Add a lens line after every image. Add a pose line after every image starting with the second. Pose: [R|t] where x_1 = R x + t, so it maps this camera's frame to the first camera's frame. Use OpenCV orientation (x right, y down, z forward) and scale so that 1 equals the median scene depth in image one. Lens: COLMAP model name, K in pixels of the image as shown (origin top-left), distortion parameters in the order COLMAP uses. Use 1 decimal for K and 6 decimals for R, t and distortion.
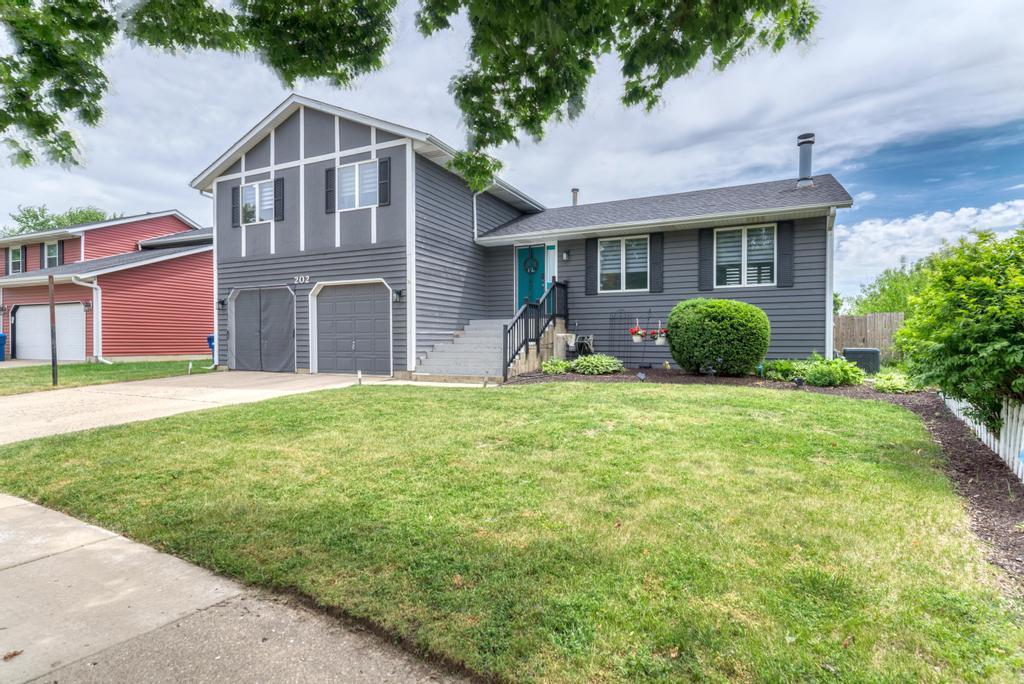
lens RADIAL K [[523.7, 0, 512.0], [0, 523.7, 342.0], [0, 0, 1]] dist [0.000111, 0.000191]
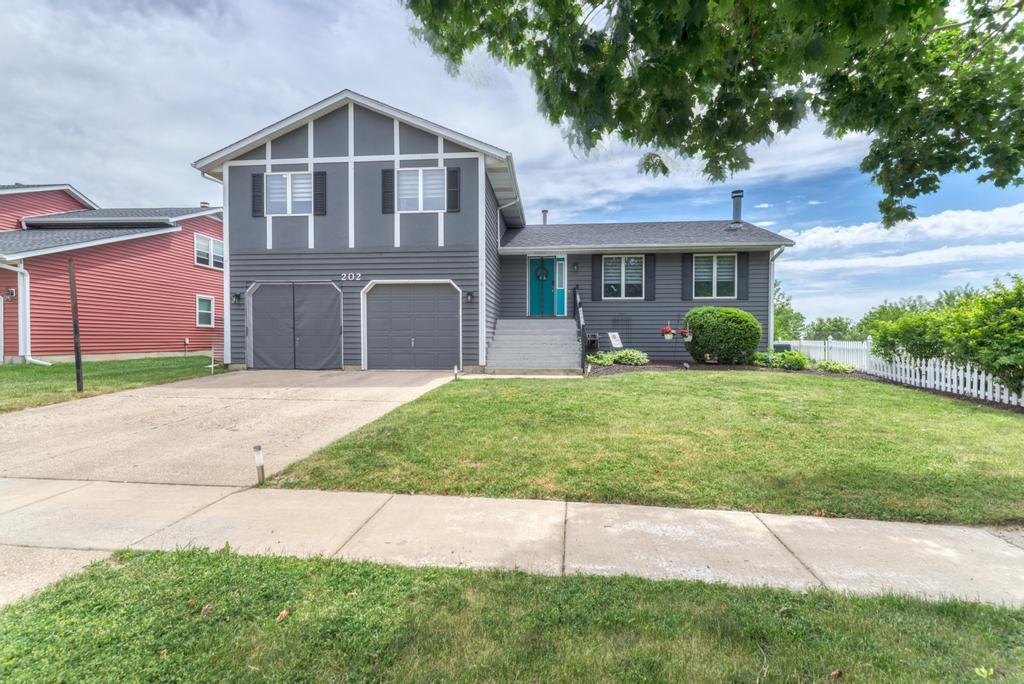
lens RADIAL K [[456.9, 0, 512.0], [0, 456.9, 342.0], [0, 0, 1]] dist [-0.001478, -0.000250]
pose [[0.934371, -0.001743, 0.356298, -0.436505], [-0.001016, 0.999971, 0.007557, -0.001136], [-0.356301, -0.007423, 0.934342, 0.075688]]
